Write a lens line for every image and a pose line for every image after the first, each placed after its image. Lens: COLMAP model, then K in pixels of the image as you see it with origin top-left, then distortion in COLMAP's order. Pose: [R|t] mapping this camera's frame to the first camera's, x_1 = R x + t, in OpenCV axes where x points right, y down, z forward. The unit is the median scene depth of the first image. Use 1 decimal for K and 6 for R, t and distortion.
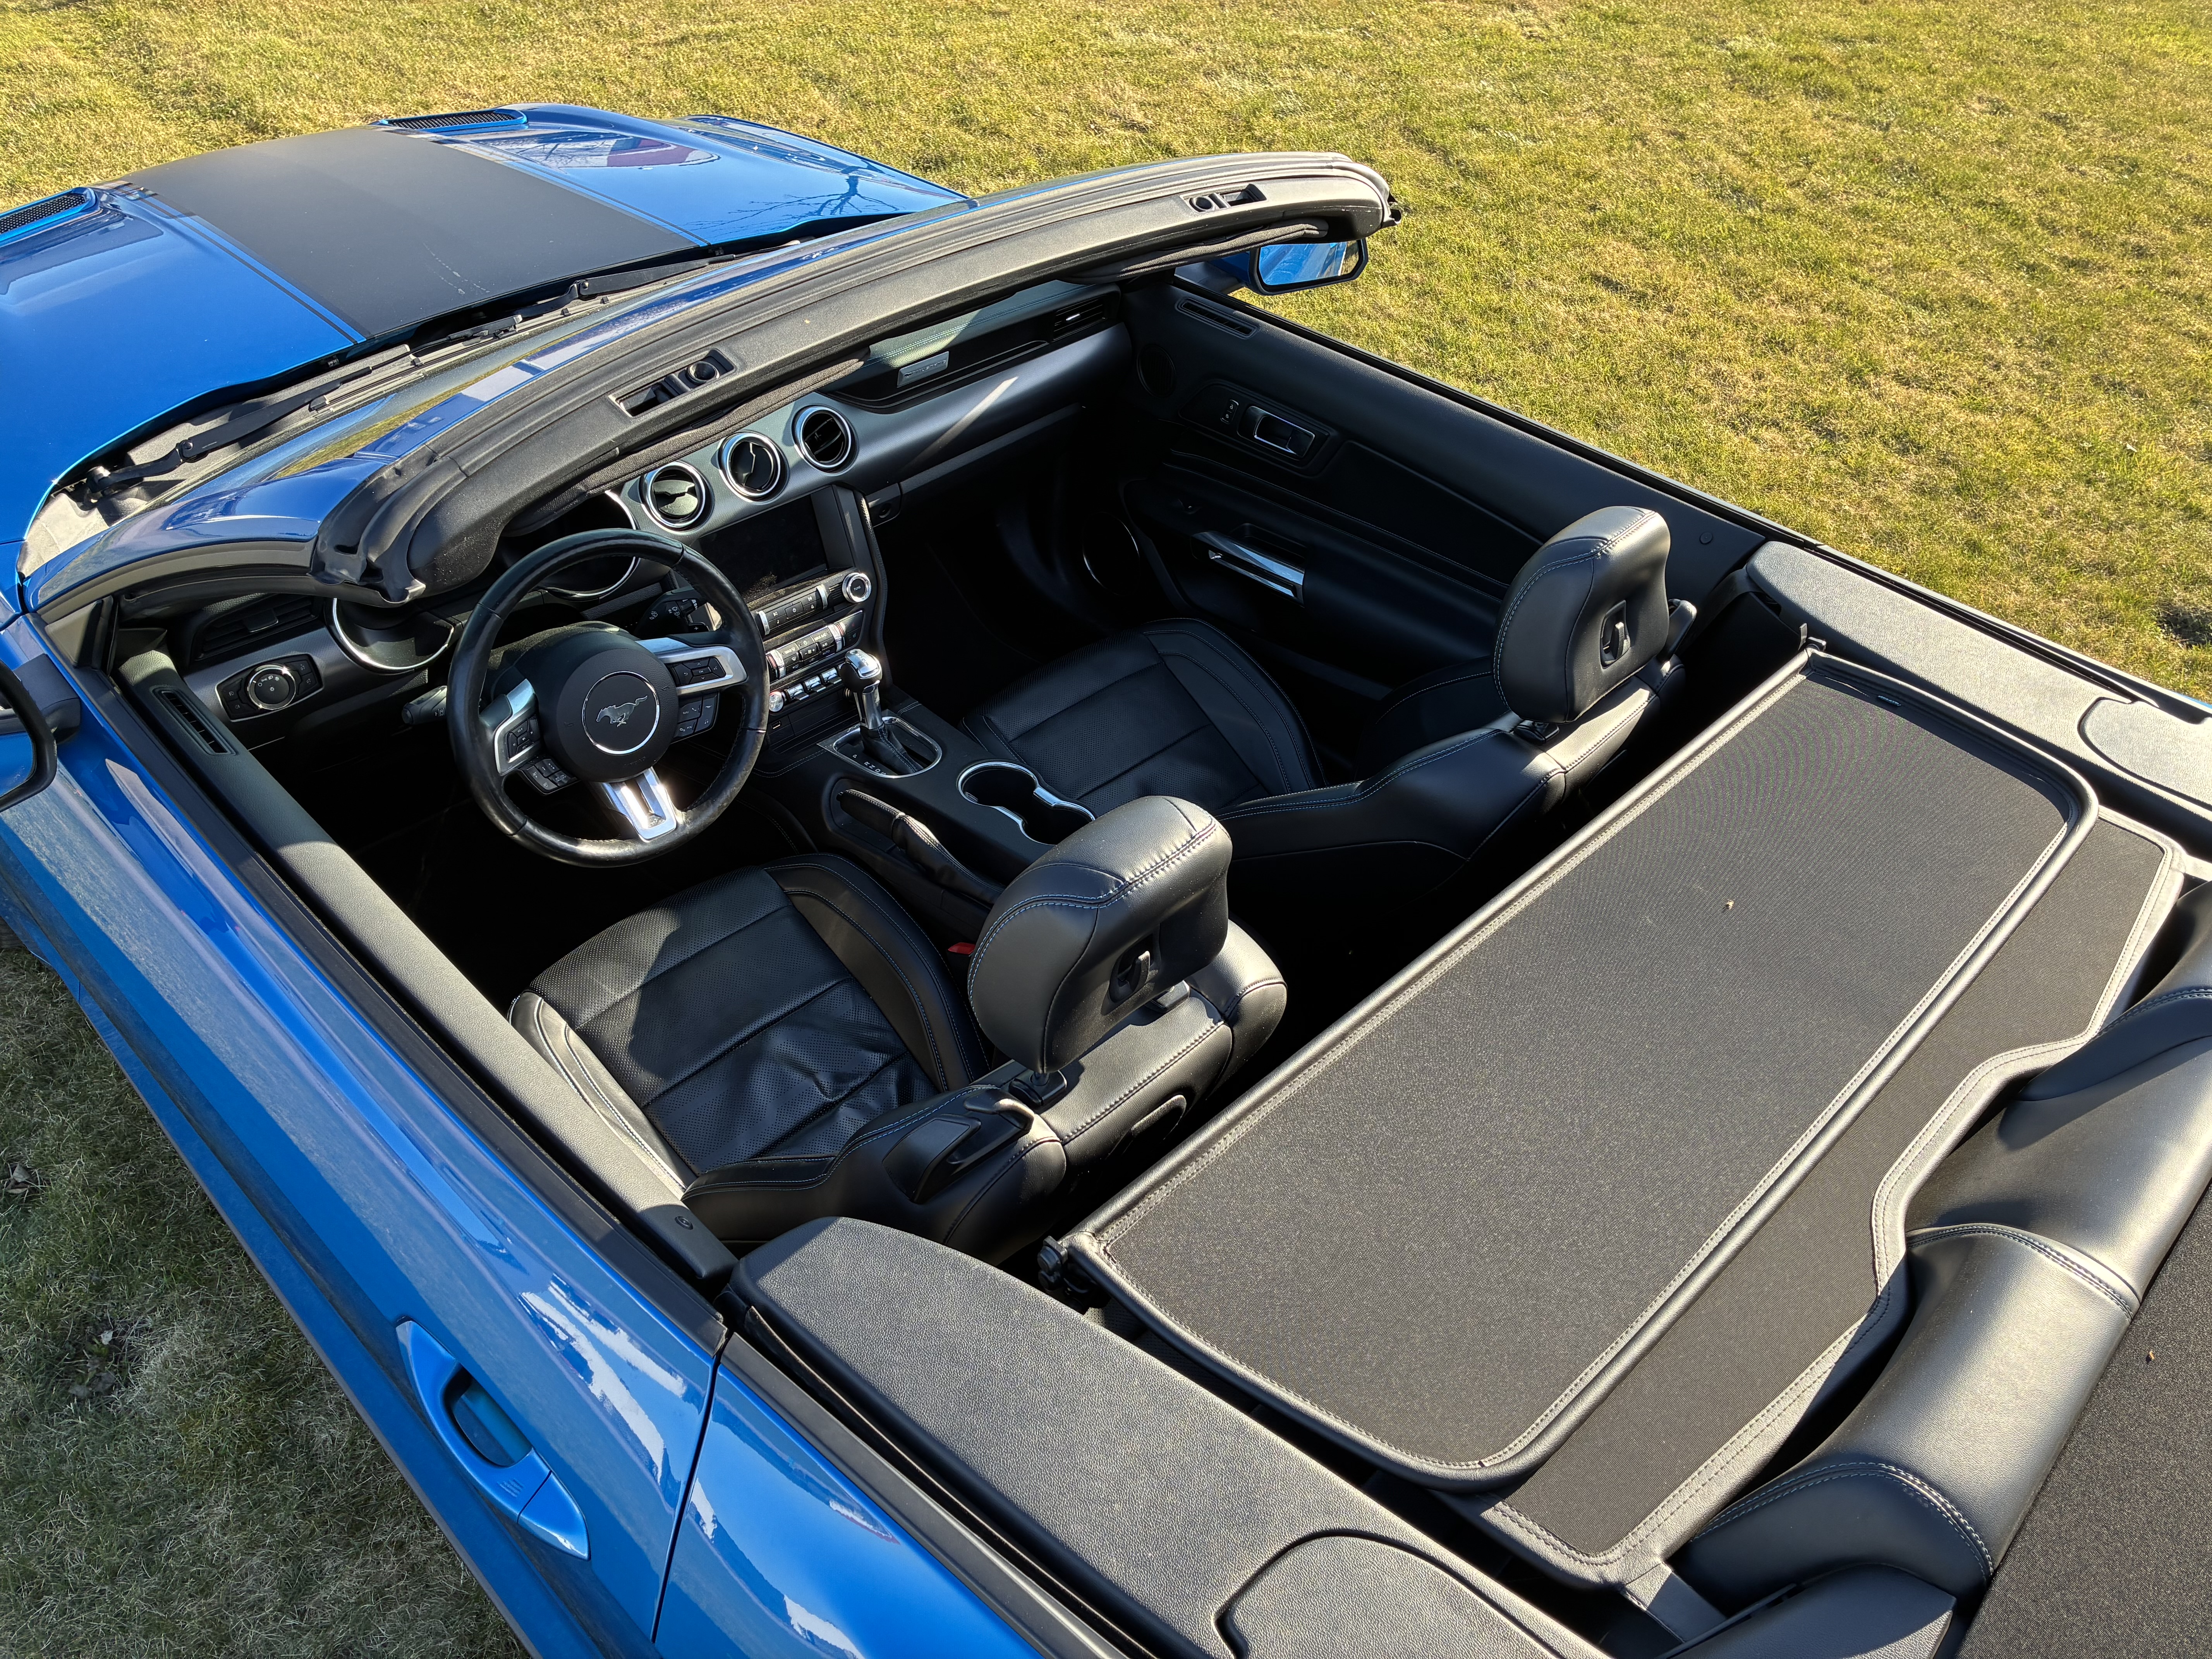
lens RADIAL K [[1702.5, 0, 1102.1], [0, 1702.5, 834.6], [0, 0, 1]] dist [0.004048, 0.004545]
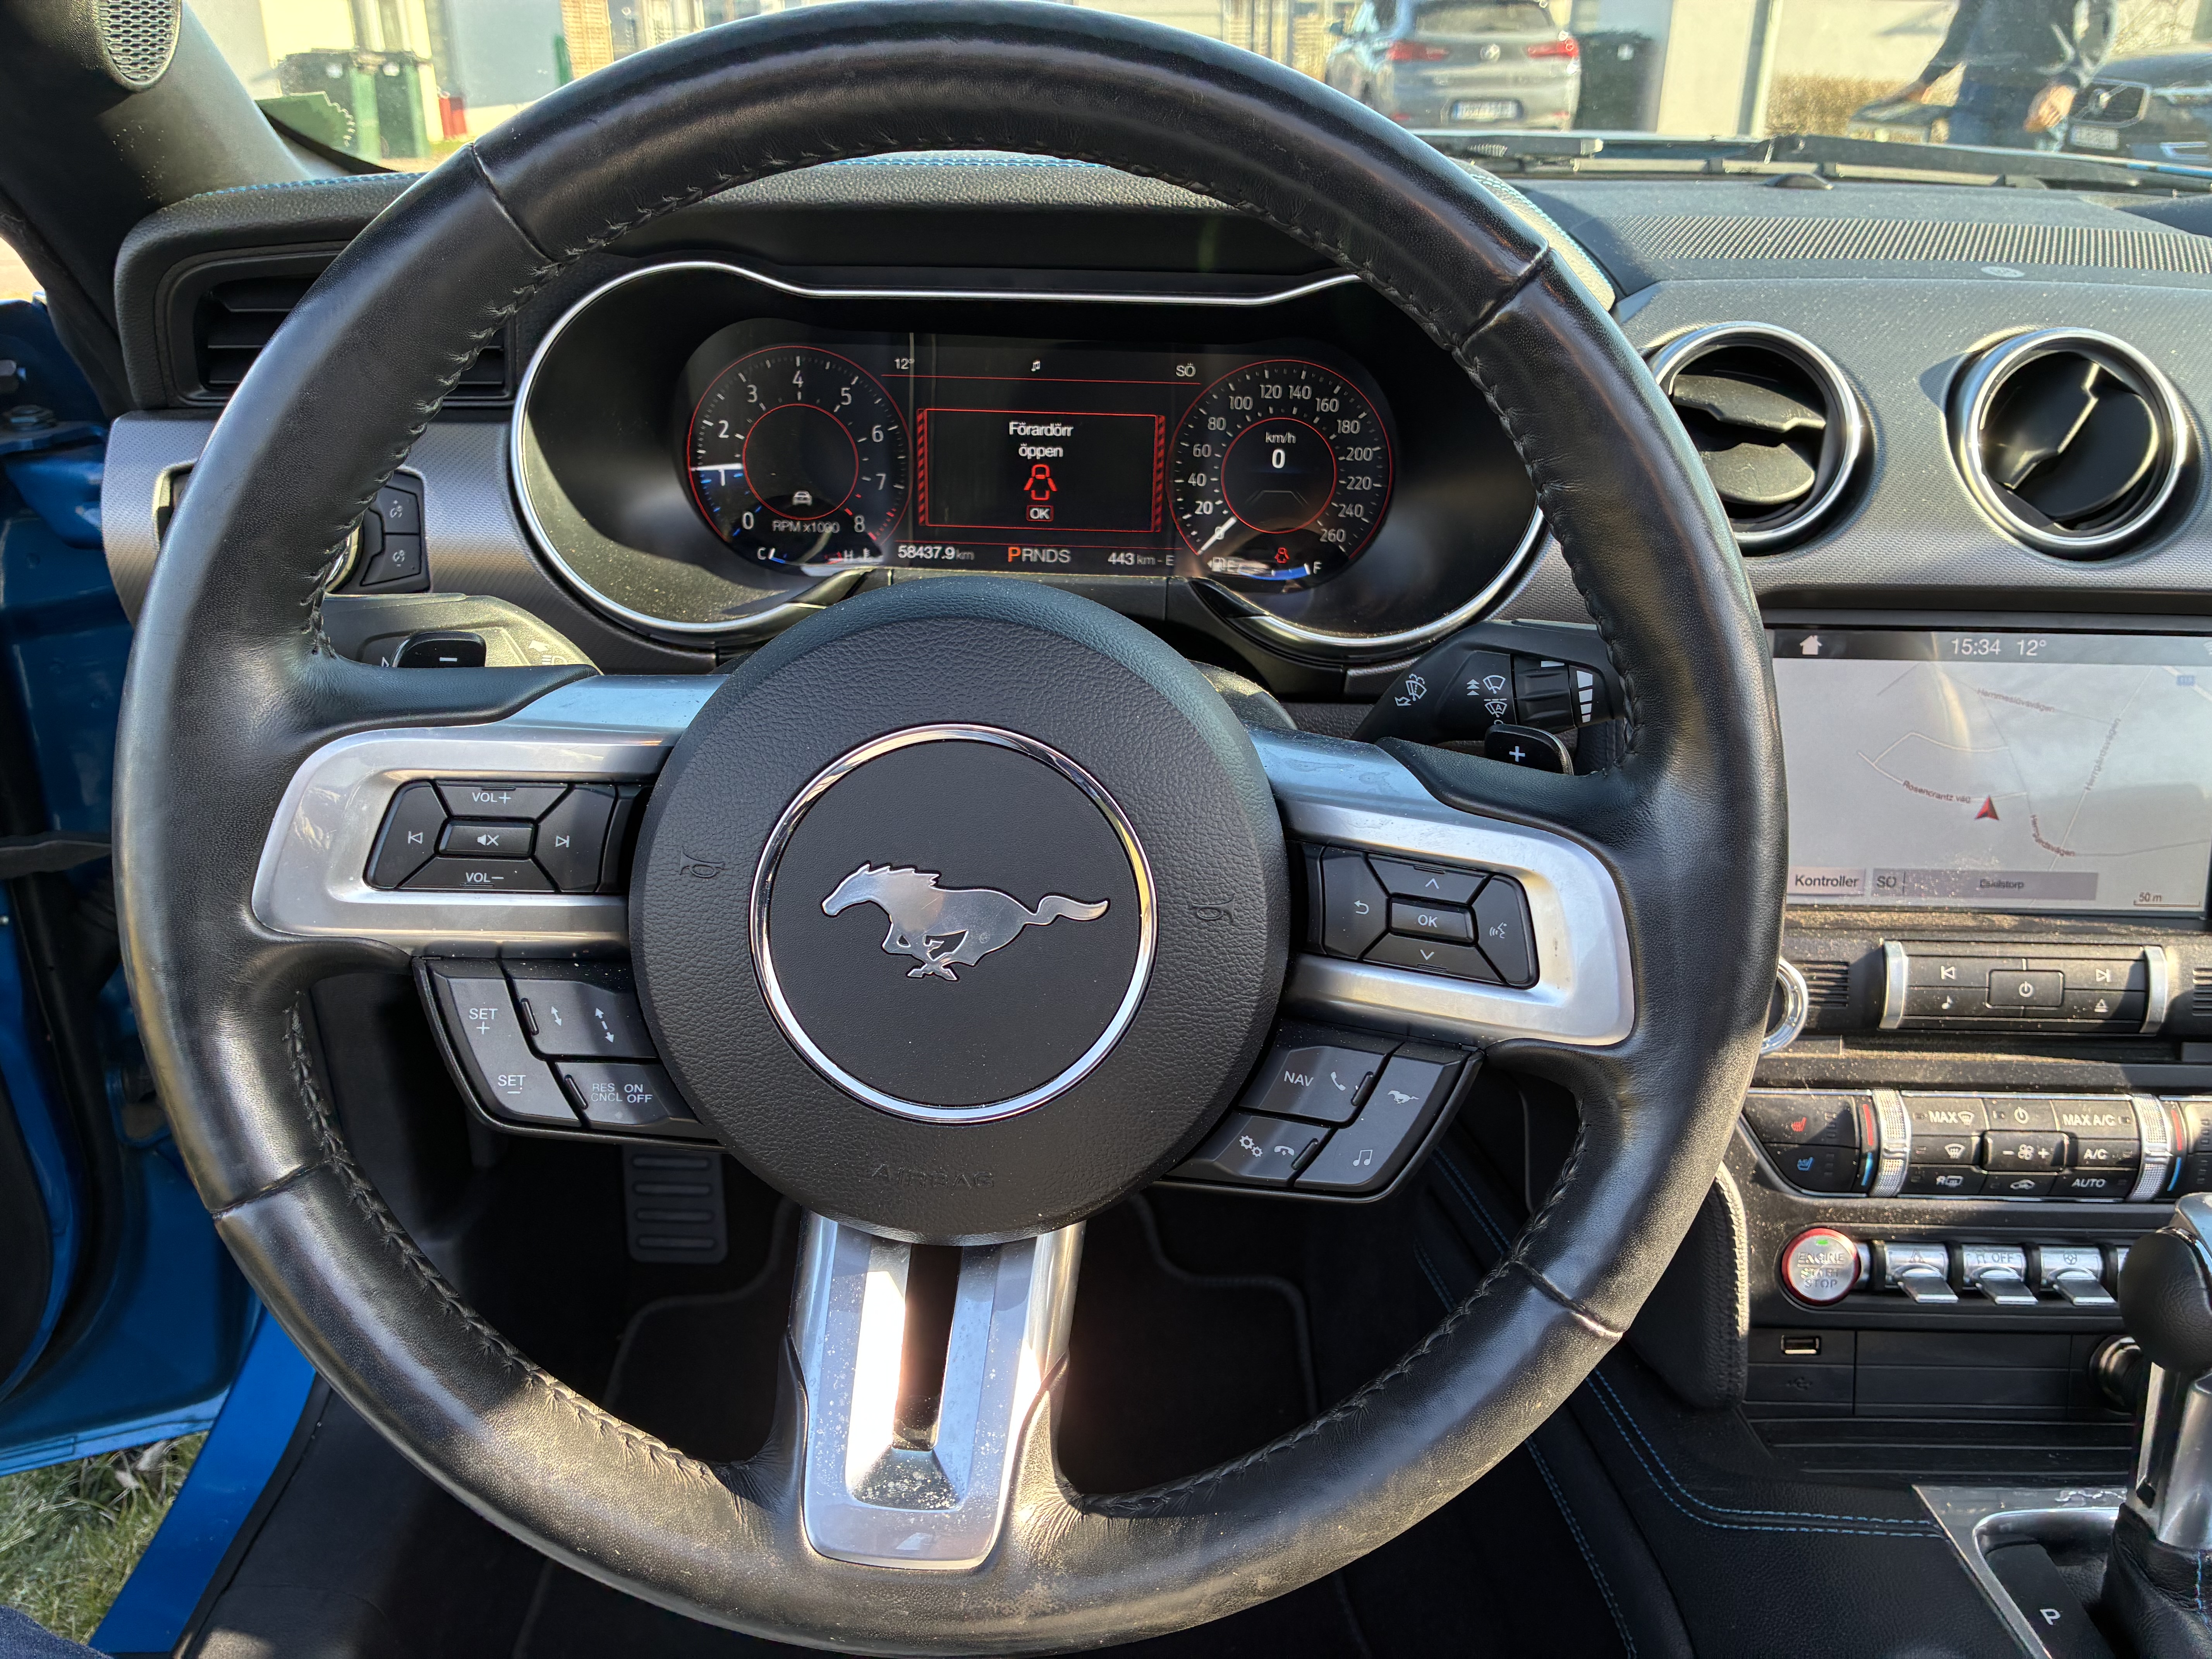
lens RADIAL K [[1702.5, 0, 1102.6], [0, 1702.5, 831.1], [0, 0, 1]] dist [0.004048, 0.004545]
pose [[0.696581, 0.276095, -0.662229, -0.108527], [-0.459575, 0.880488, -0.116324, -0.053660], [0.550968, 0.385372, 0.740218, 0.699803]]
